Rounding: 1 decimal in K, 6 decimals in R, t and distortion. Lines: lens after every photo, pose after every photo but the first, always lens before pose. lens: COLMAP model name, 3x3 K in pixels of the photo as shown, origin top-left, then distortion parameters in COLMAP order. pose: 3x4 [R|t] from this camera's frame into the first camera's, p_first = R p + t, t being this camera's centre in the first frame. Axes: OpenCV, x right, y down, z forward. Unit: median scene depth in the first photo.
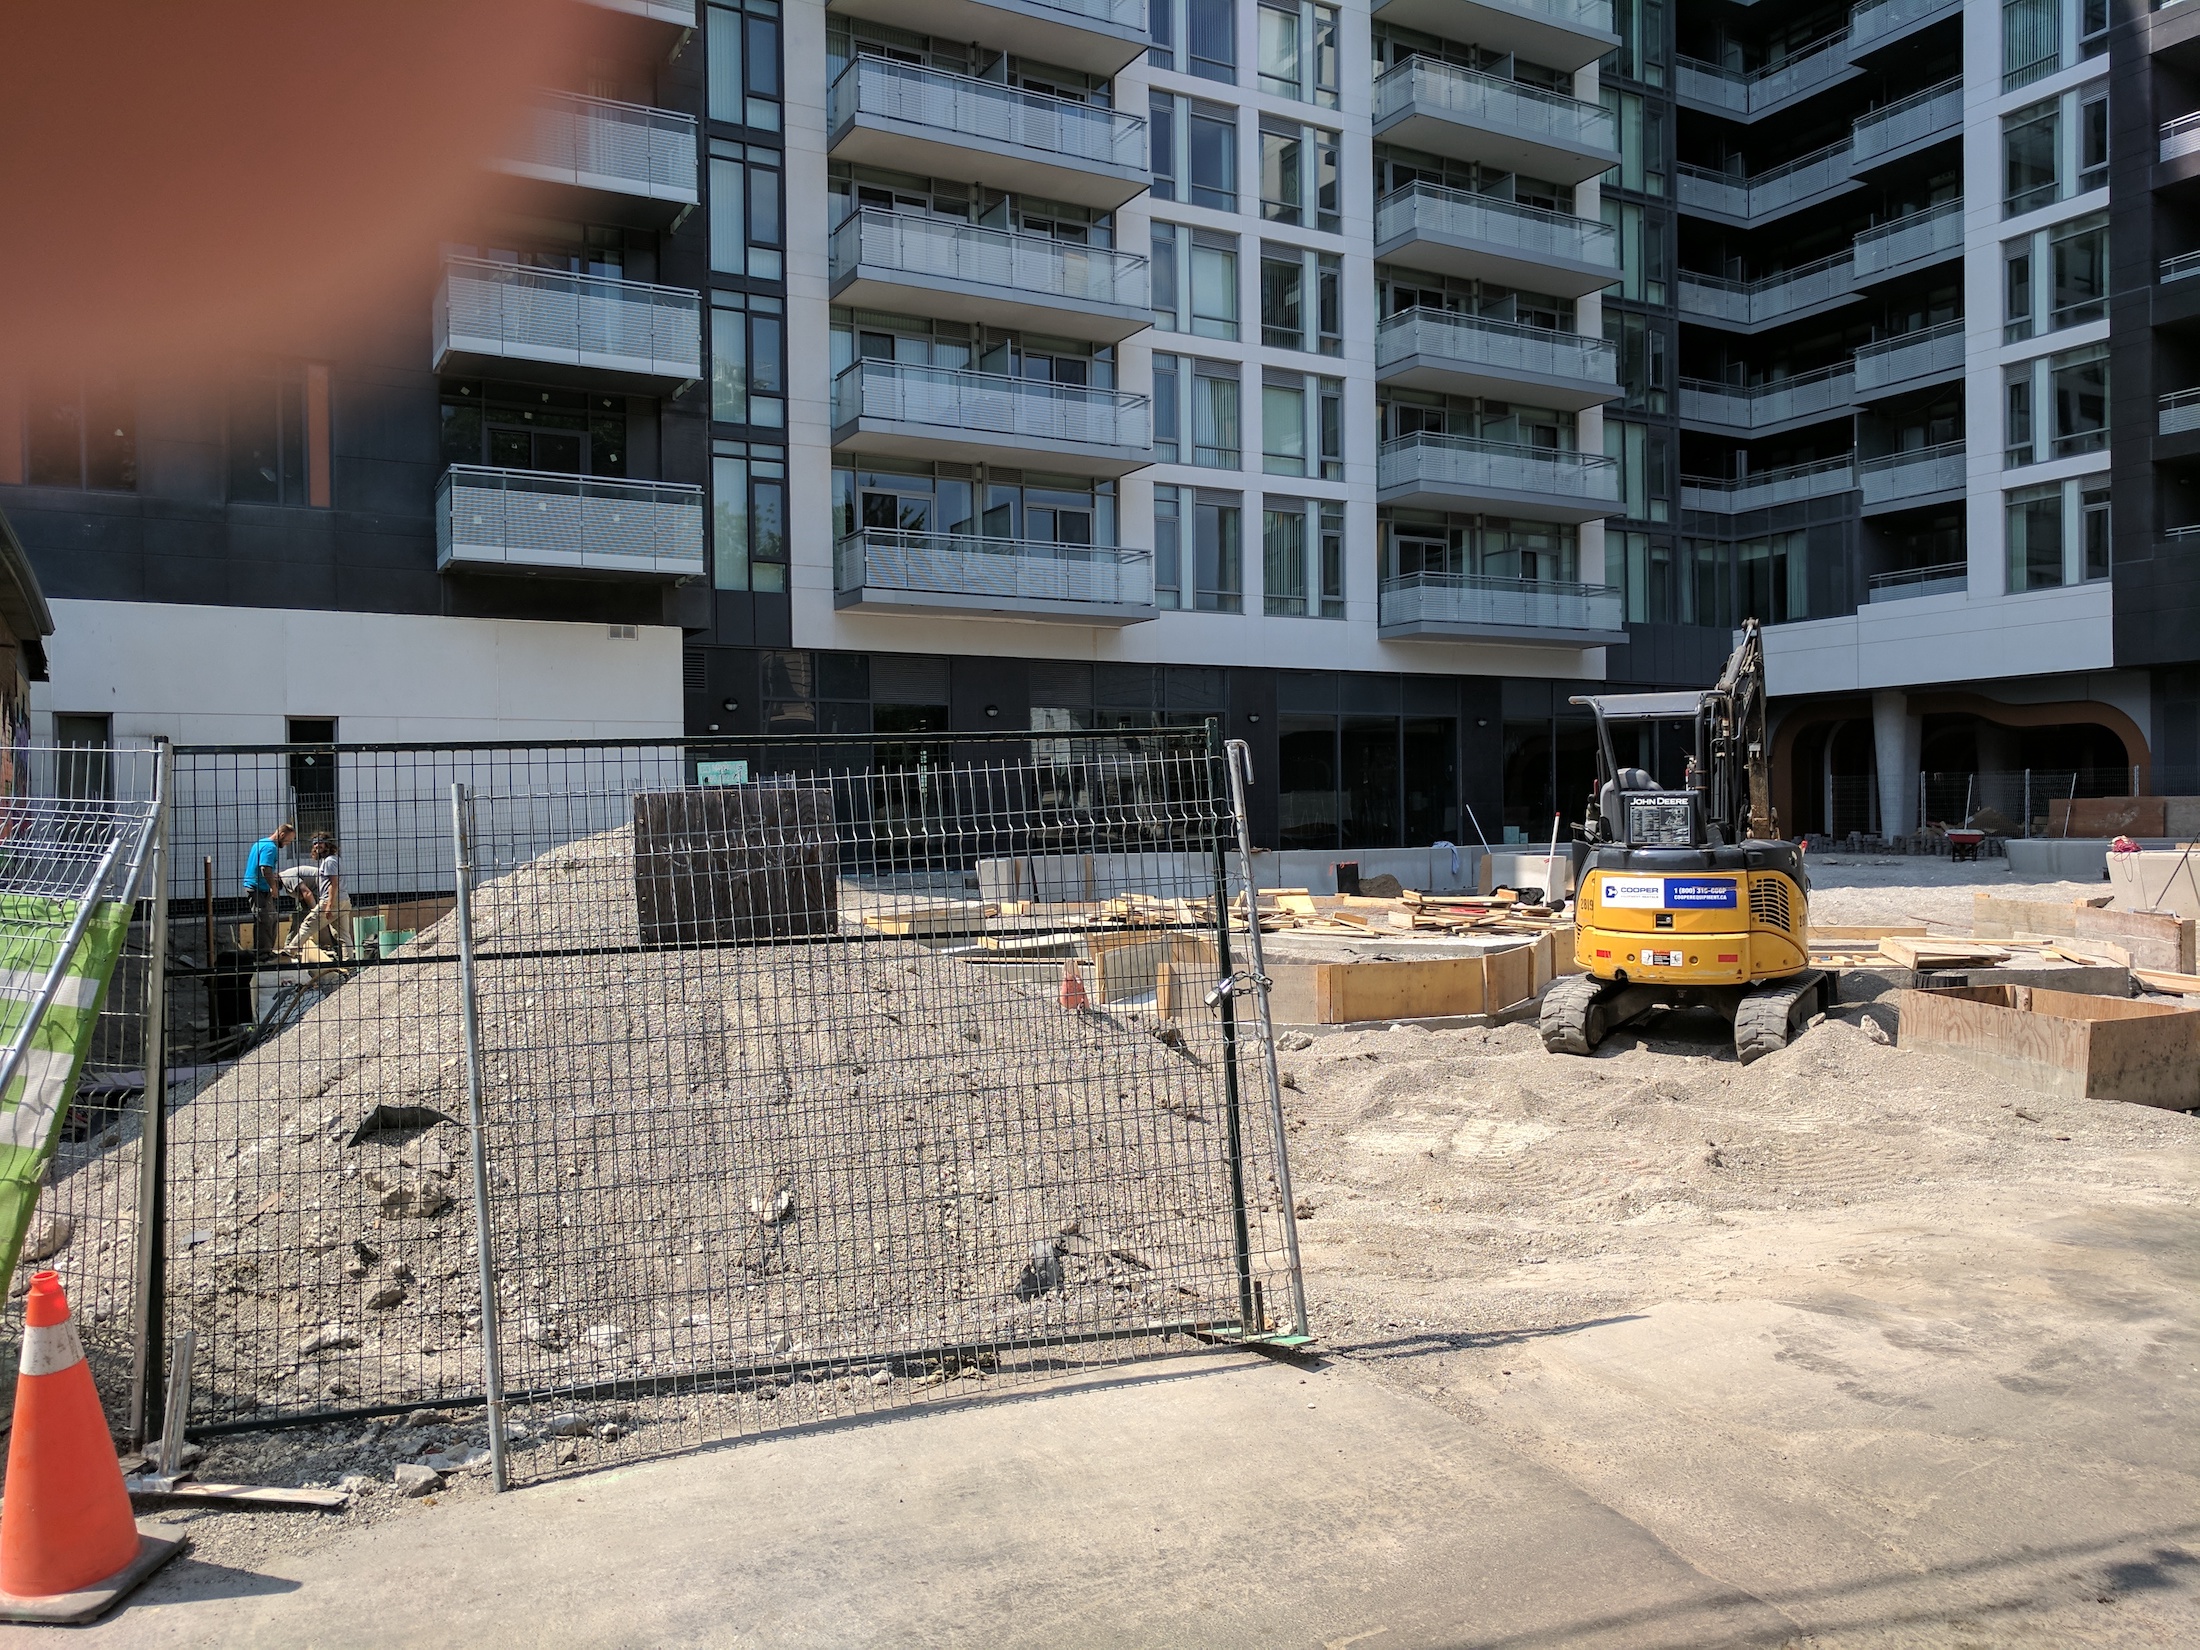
lens RADIAL K [[1681.5, 0, 1100.0], [0, 1681.5, 825.0], [0, 0, 1]] dist [0.002211, 0.000346]
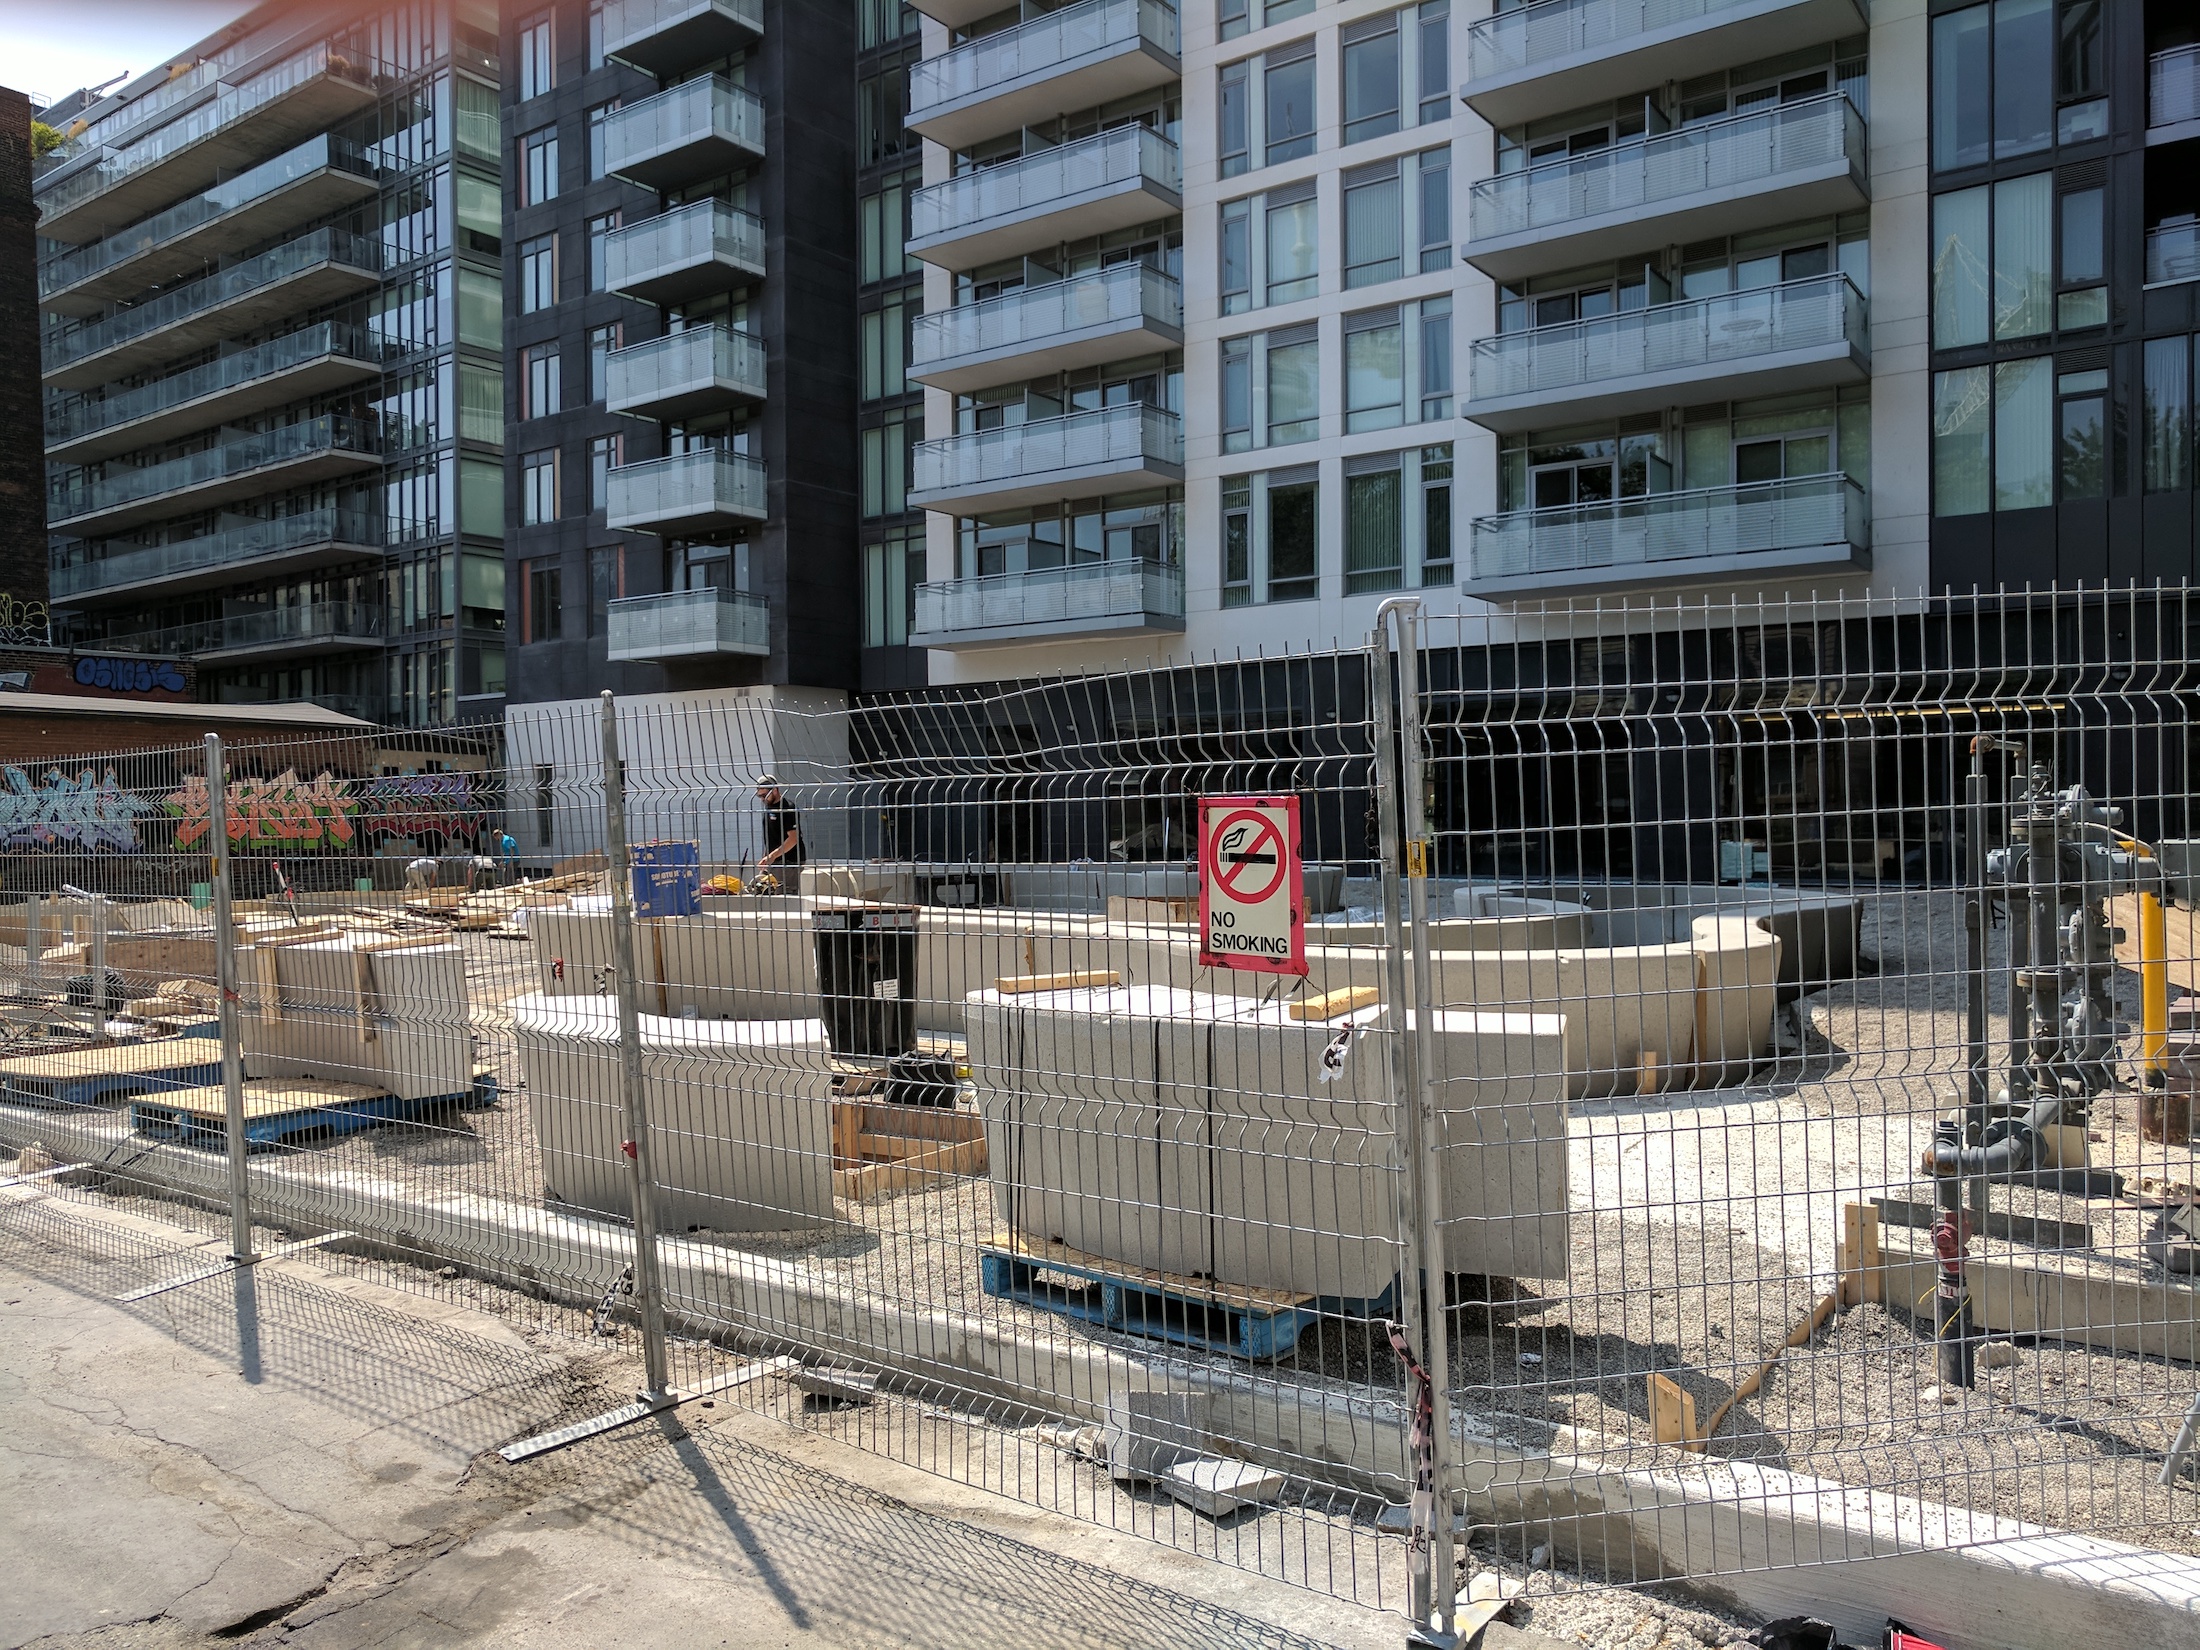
lens RADIAL K [[1681.5, 0, 1100.0], [0, 1681.5, 825.0], [0, 0, 1]] dist [0.002211, 0.000346]
pose [[0.403502, 0.015063, -0.914855, 0.869776], [0.000223, 0.999863, 0.016561, -0.019583], [0.914979, -0.006887, 0.403444, 0.533694]]
